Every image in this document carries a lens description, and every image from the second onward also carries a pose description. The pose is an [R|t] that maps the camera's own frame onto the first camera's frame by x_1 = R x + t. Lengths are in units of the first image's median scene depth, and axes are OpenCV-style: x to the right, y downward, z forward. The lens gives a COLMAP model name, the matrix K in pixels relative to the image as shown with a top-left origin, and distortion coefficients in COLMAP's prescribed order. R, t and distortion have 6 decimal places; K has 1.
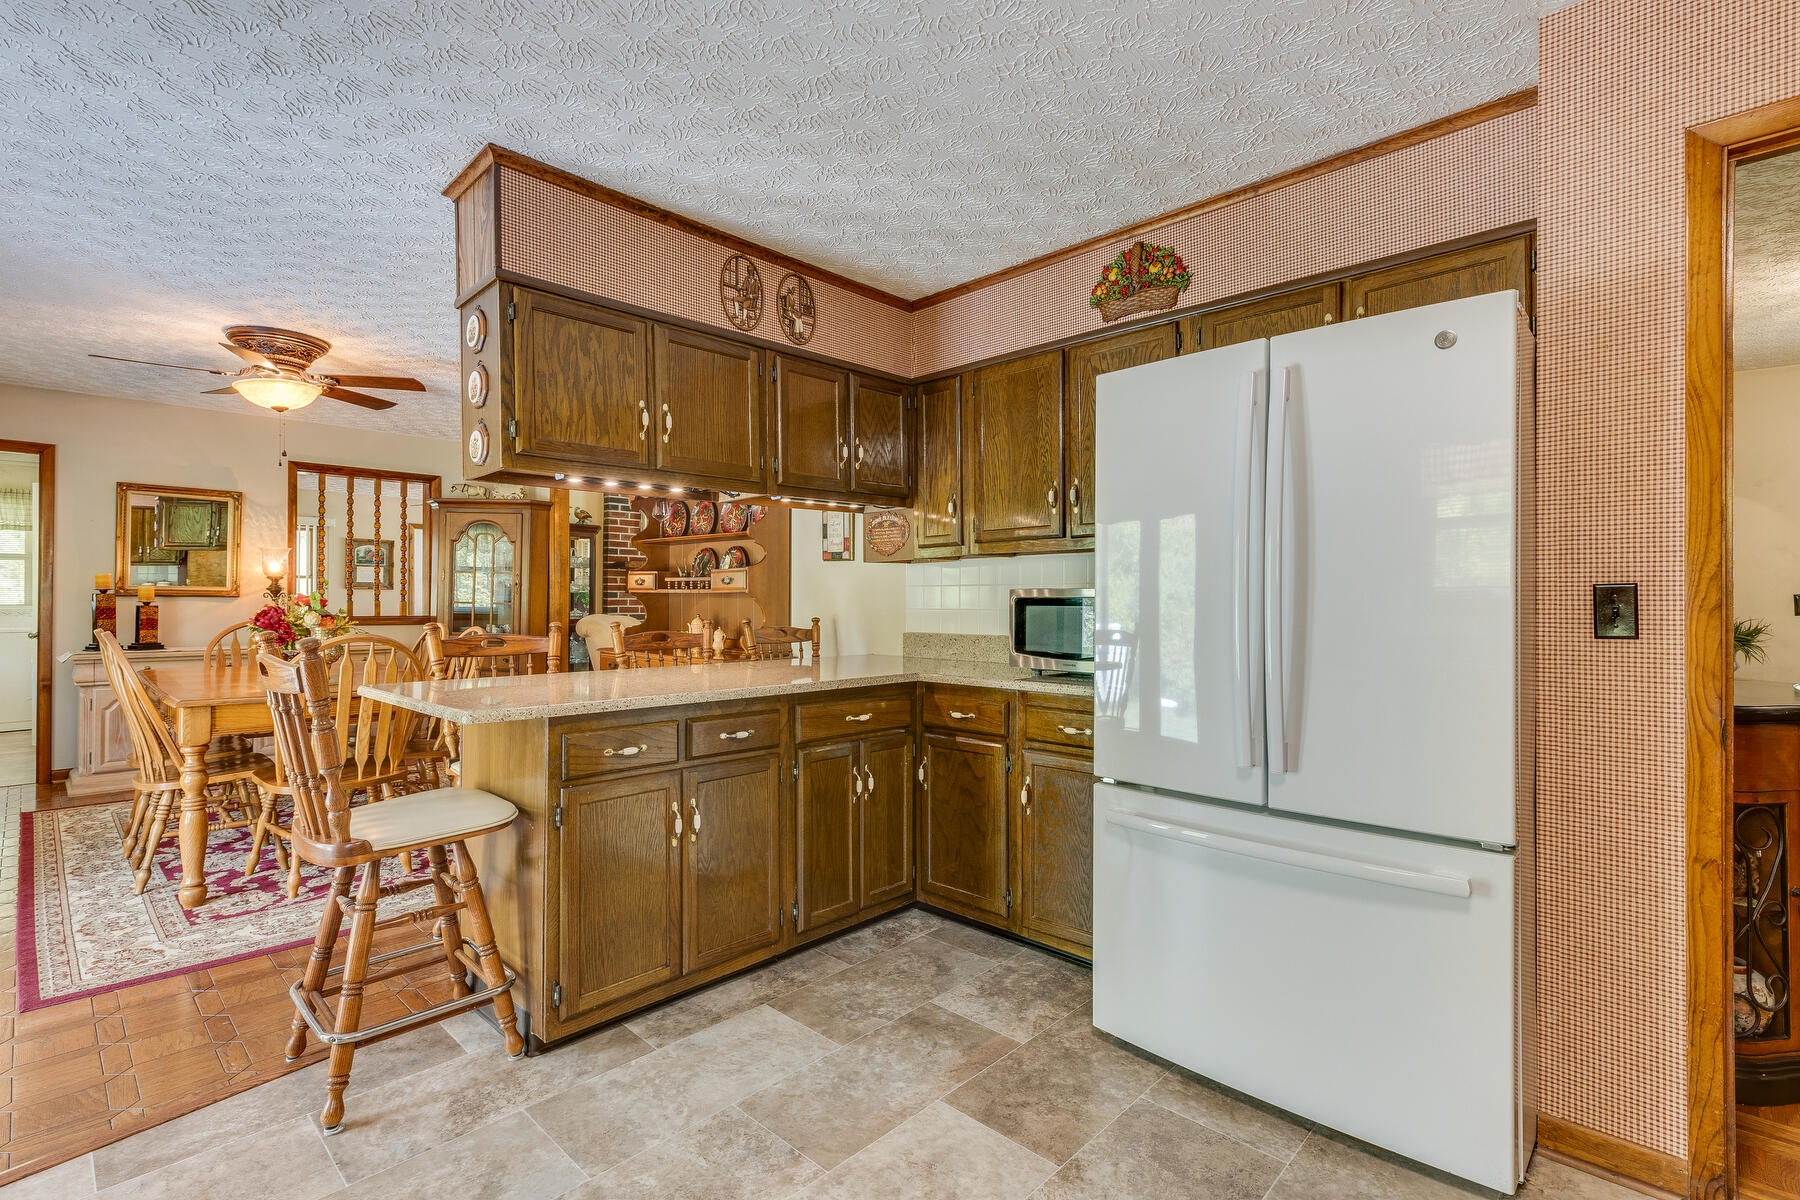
lens RADIAL K [[843.1, 0, 900.0], [0, 843.1, 600.0], [0, 0, 1]] dist [0.000716, 0.000056]
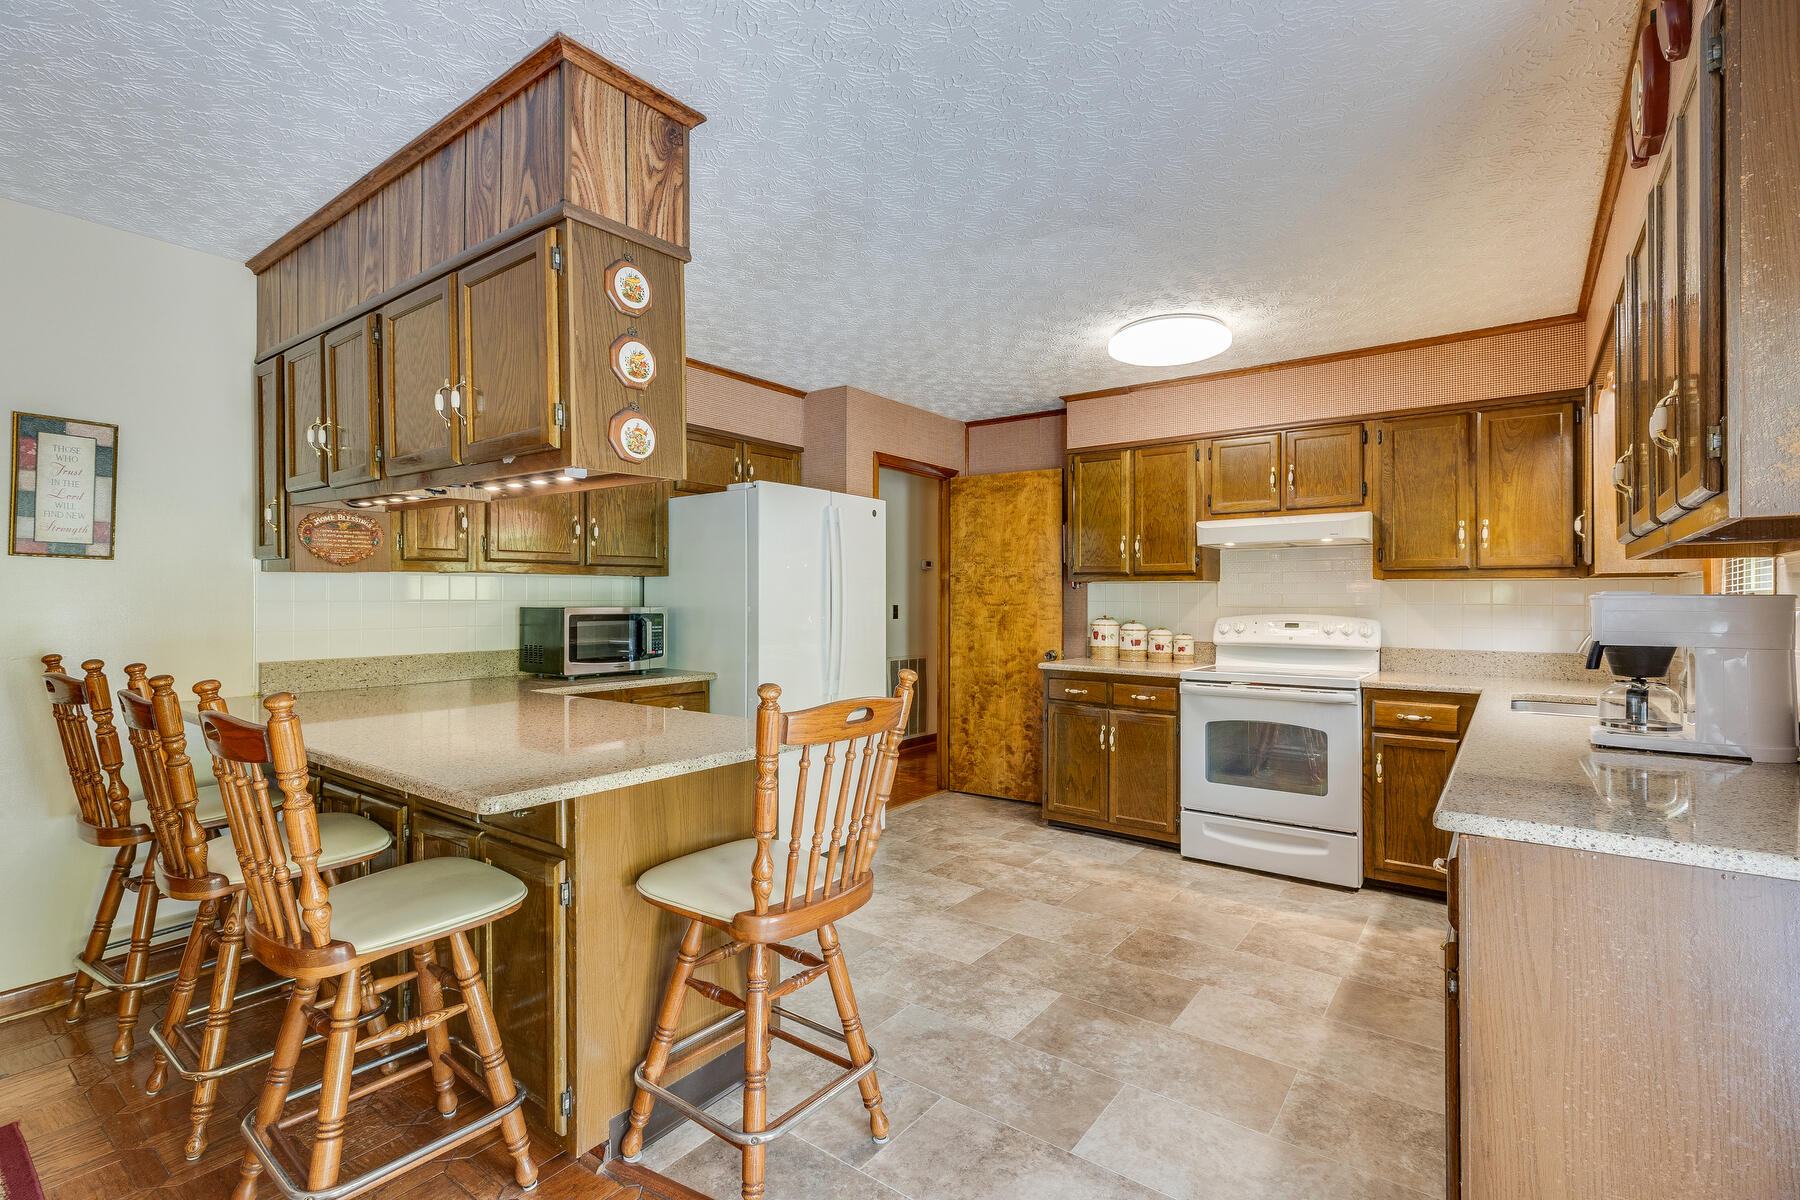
lens RADIAL K [[809.6, 0, 900.0], [0, 809.6, 600.0], [0, 0, 1]] dist [0.000207, -0.000083]
pose [[-0.126578, -0.006860, 0.991933, -1.003463], [-0.002875, 0.999974, 0.006549, -0.053615], [-0.991953, -0.002023, -0.126594, 1.410049]]
